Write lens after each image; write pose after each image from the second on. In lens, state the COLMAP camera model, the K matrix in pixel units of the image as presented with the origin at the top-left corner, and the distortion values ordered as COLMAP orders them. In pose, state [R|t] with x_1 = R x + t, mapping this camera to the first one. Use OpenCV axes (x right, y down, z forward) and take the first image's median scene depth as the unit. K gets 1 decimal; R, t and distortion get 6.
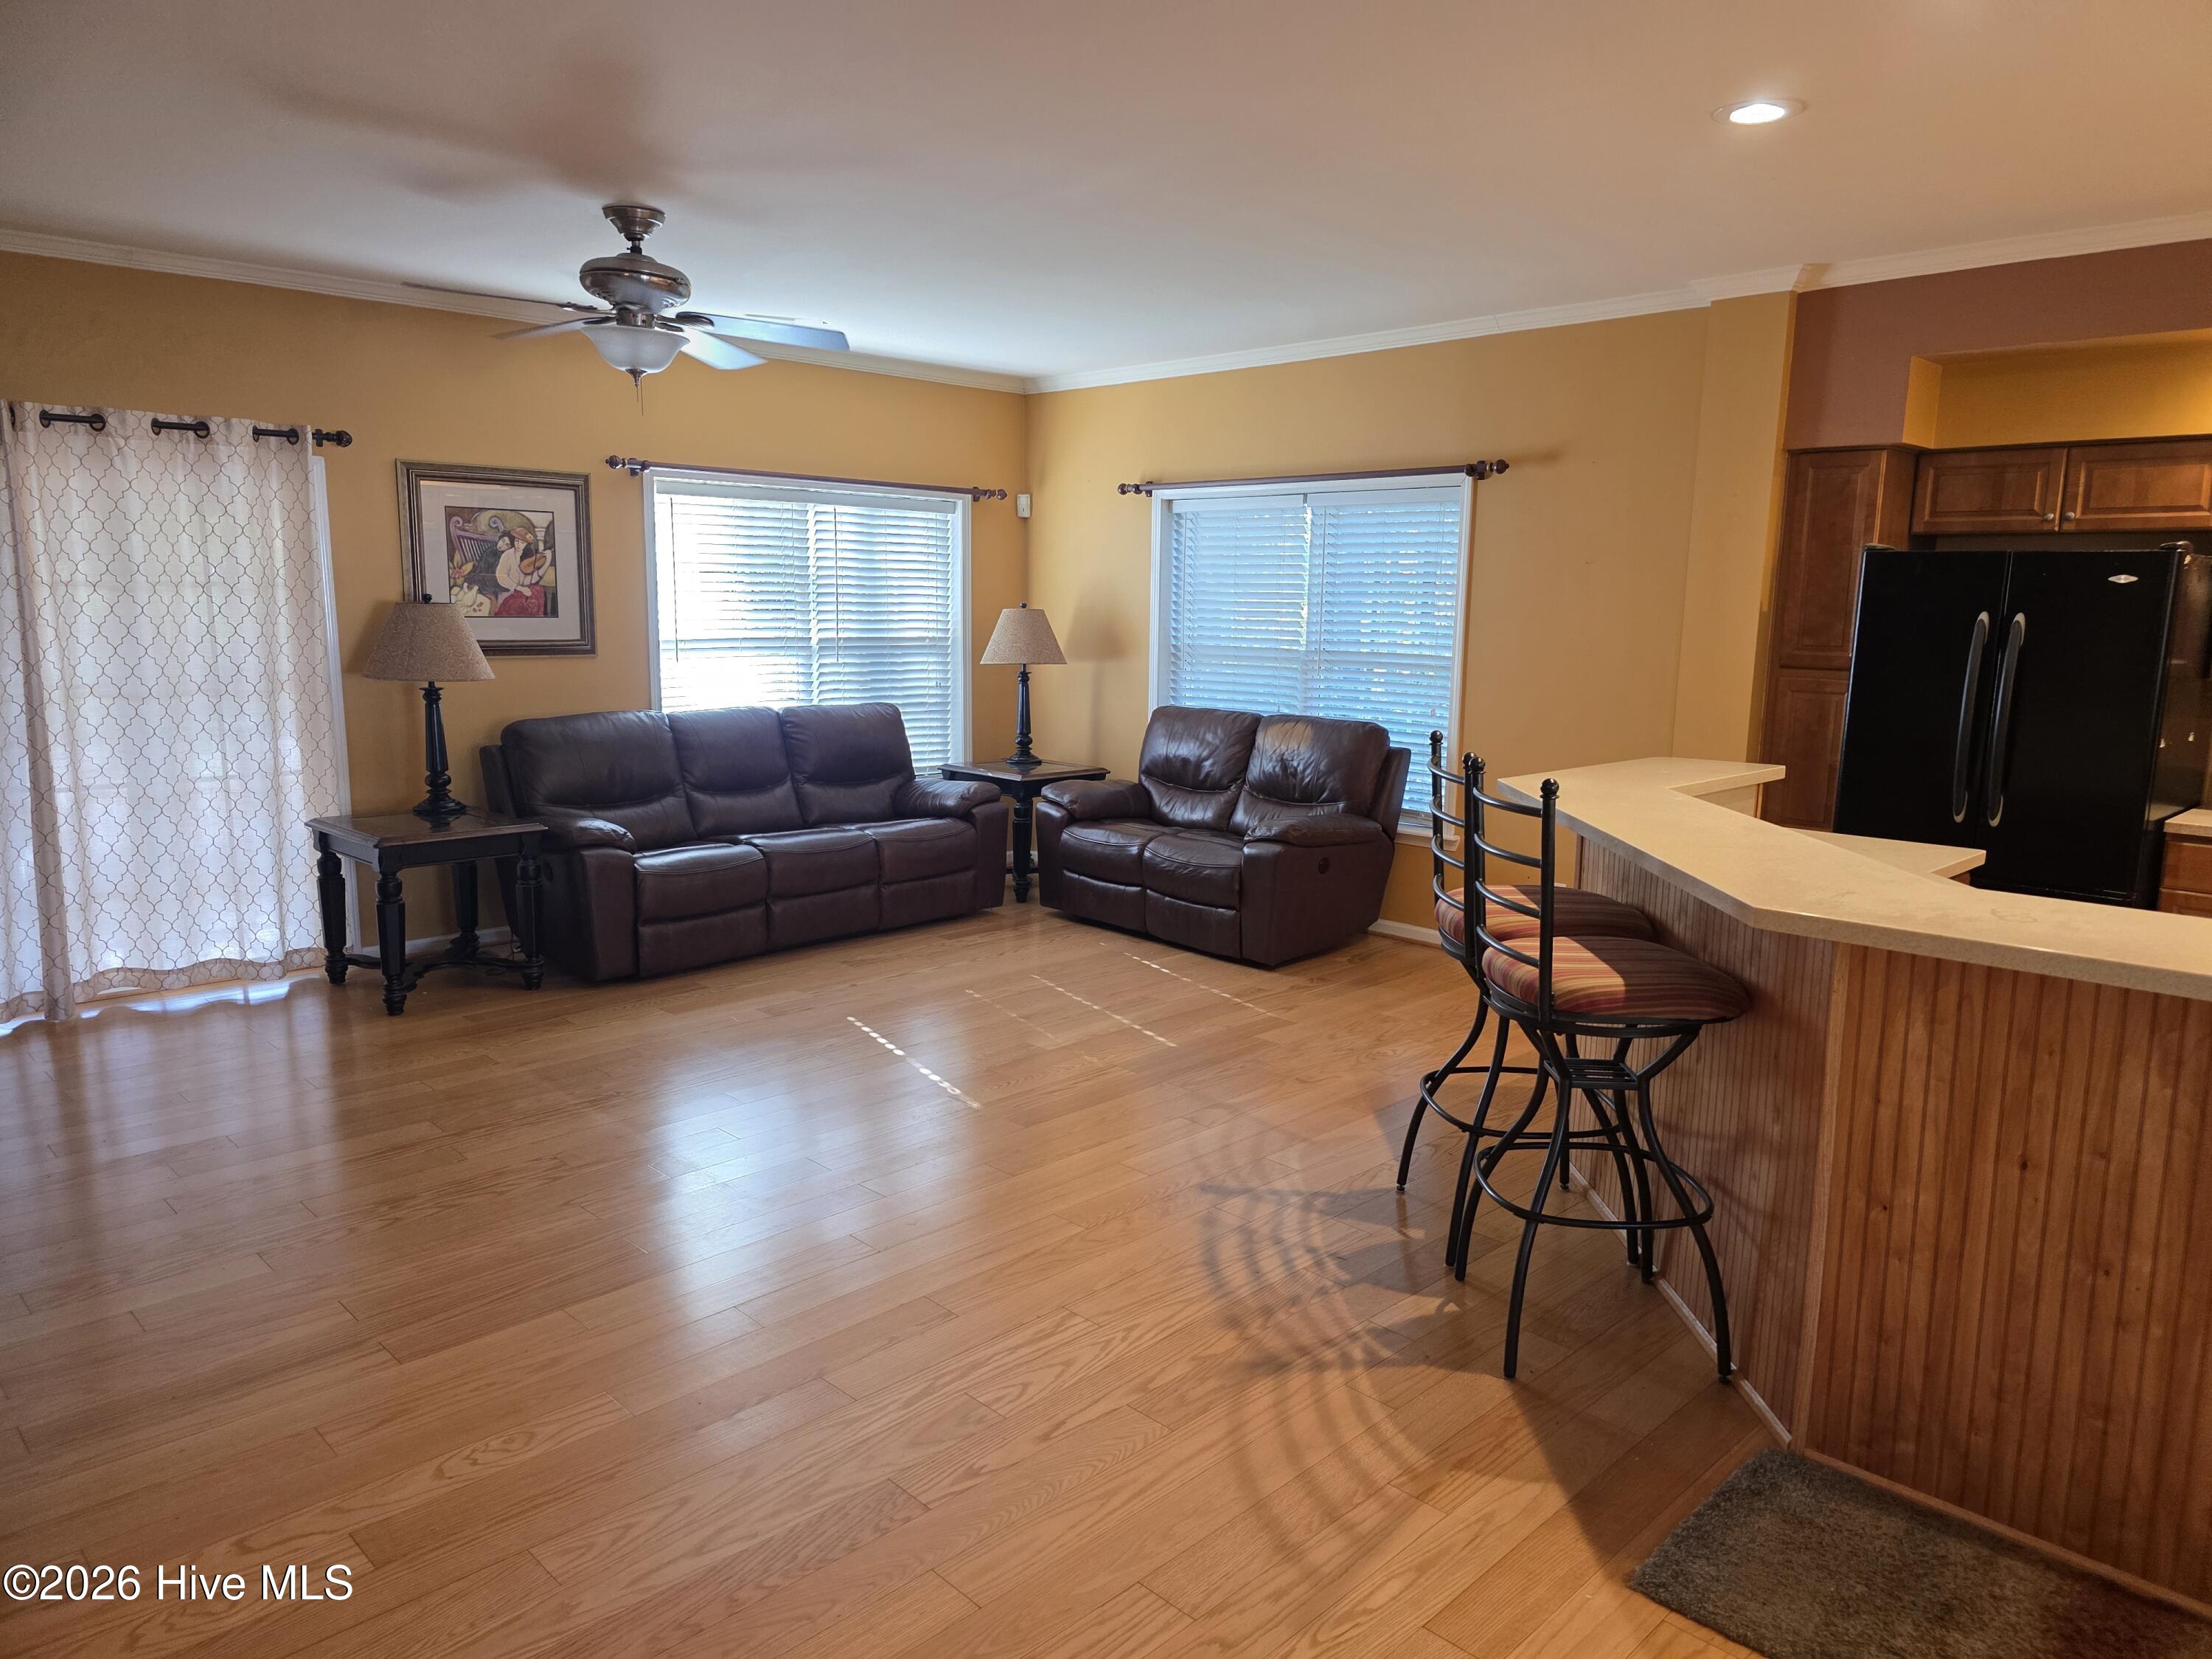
lens RADIAL K [[1495.1, 0, 1106.0], [0, 1495.1, 829.5], [0, 0, 1]] dist [0.006390, 0.001873]
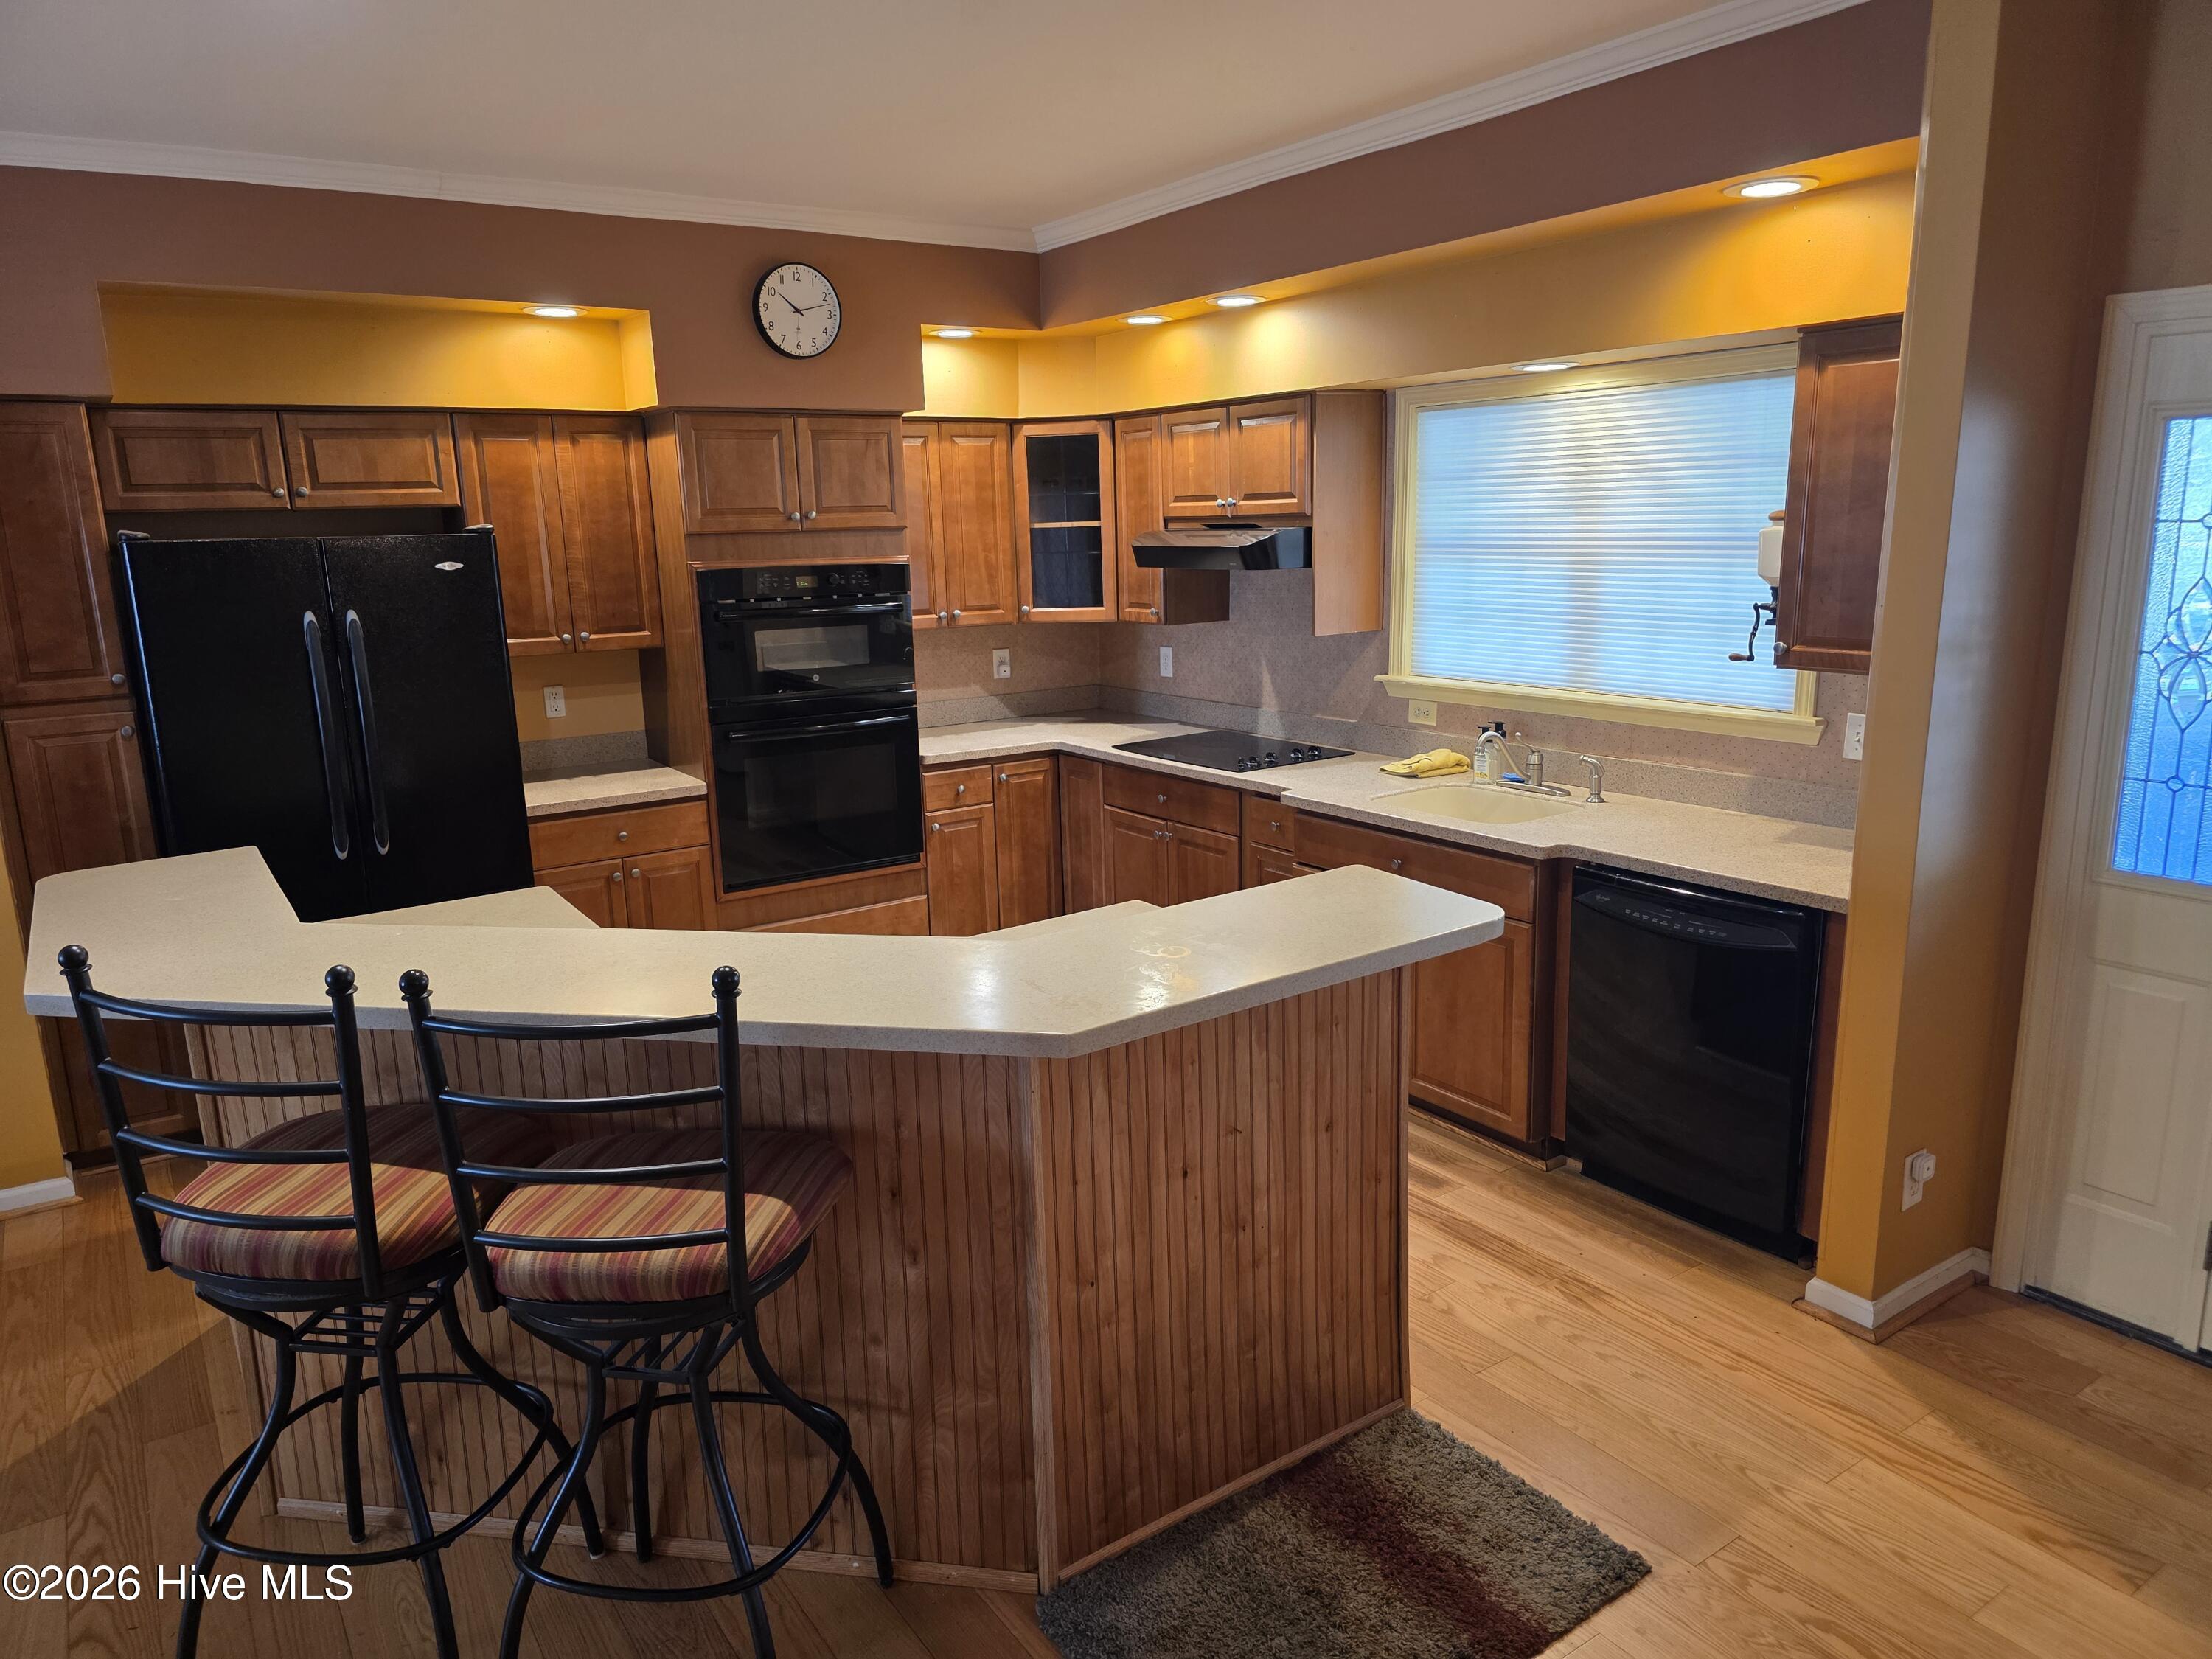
lens RADIAL K [[1495.1, 0, 1106.0], [0, 1495.1, 829.5], [0, 0, 1]] dist [0.006390, 0.001873]
pose [[0.167966, -0.229944, 0.958599, -0.317985], [0.181767, 0.962966, 0.199143, -0.210773], [-0.968890, 0.140793, 0.203542, 0.770319]]
